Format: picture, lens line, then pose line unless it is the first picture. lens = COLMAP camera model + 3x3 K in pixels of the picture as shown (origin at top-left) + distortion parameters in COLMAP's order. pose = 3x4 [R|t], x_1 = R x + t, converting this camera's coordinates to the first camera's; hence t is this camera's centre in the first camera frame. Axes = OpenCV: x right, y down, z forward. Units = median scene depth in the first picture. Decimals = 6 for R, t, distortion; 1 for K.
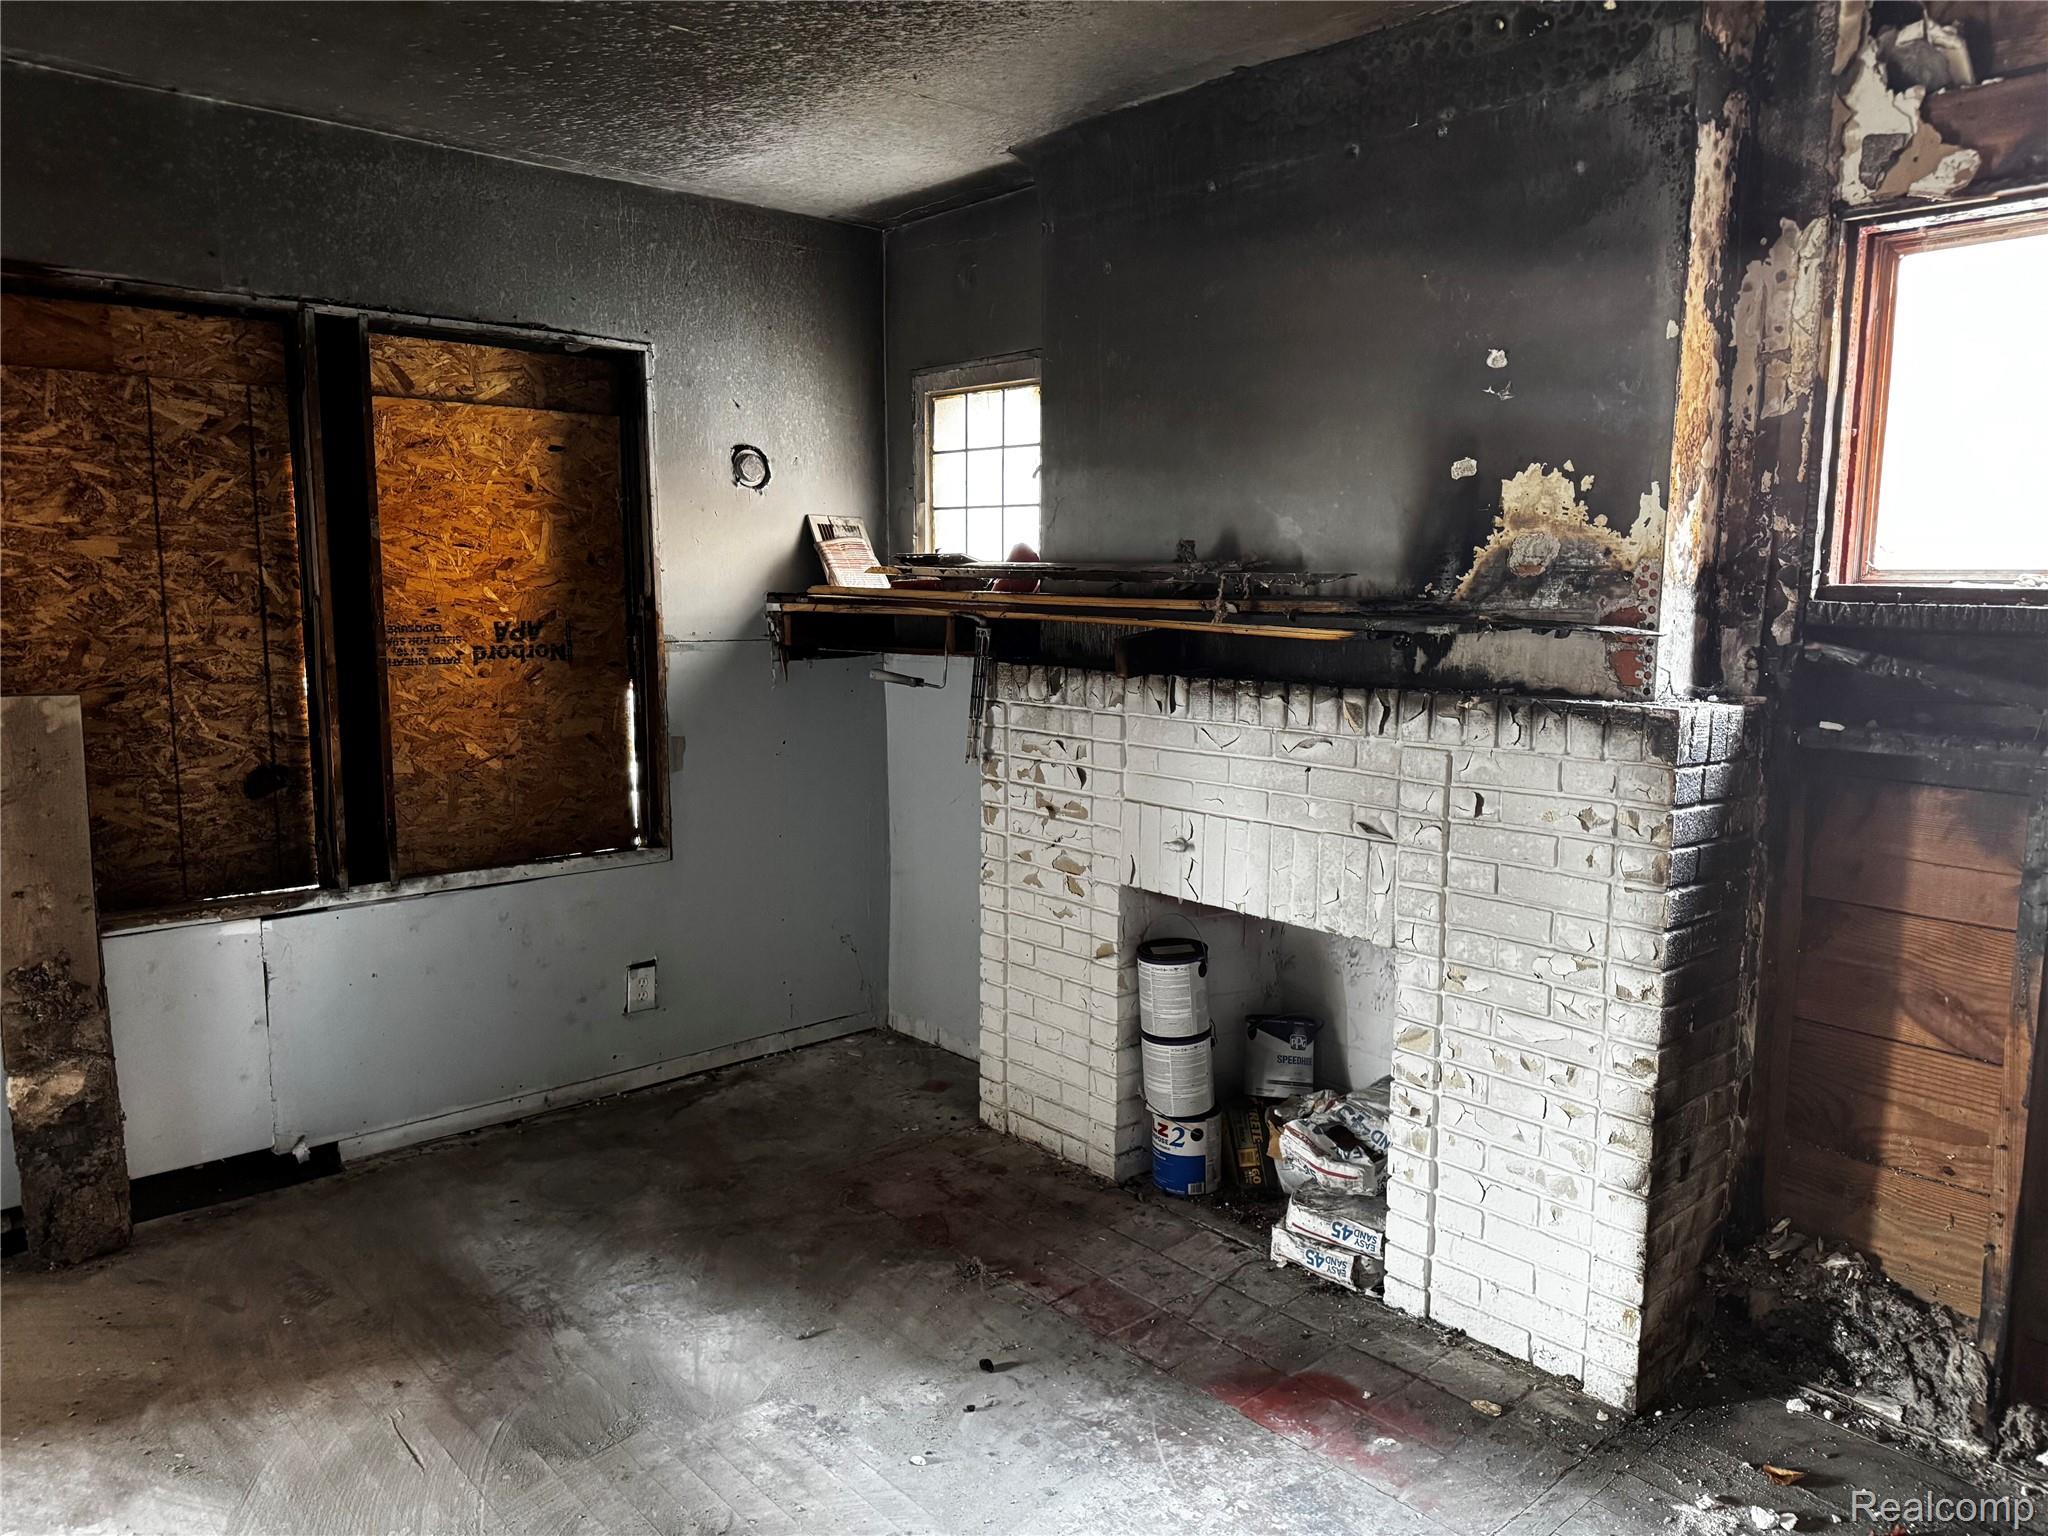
lens RADIAL K [[1432.7, 0, 1028.9], [0, 1432.7, 774.1], [0, 0, 1]] dist [0.136422, -0.201395]
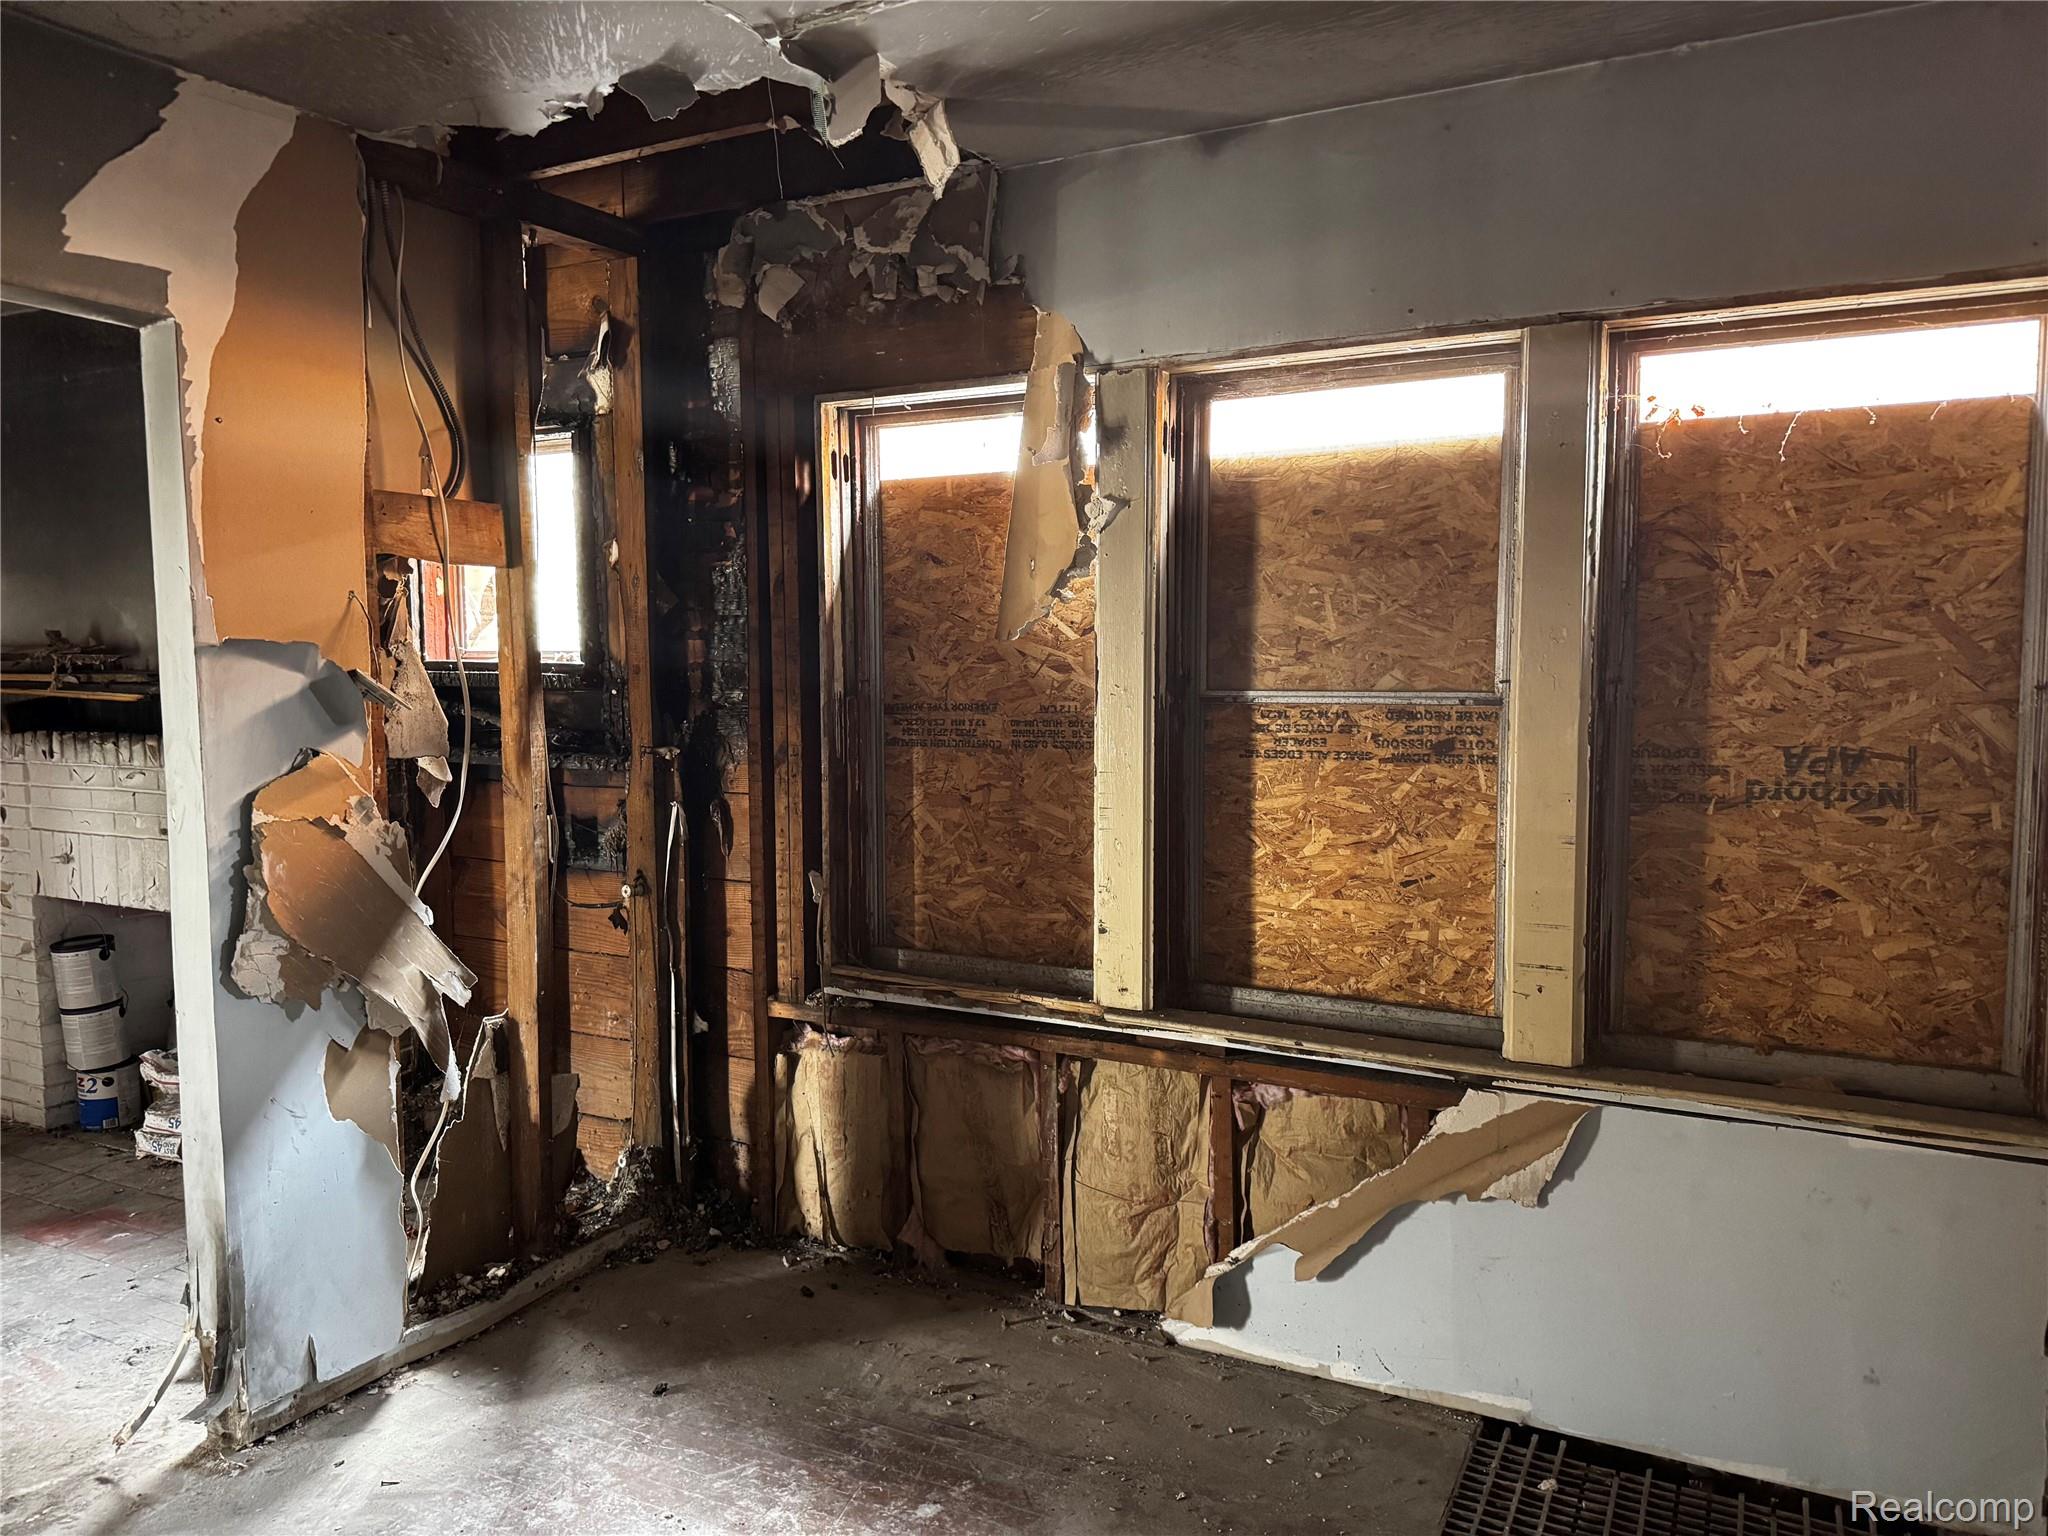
lens RADIAL K [[1426.6, 0, 1024.0], [0, 1426.6, 768.0], [0, 0, 1]] dist [0.109601, -0.137640]
pose [[0.932744, -0.038902, 0.358434, 0.429964], [0.058640, 0.997293, -0.044357, 0.073741], [-0.355738, 0.062393, 0.932501, -0.543991]]
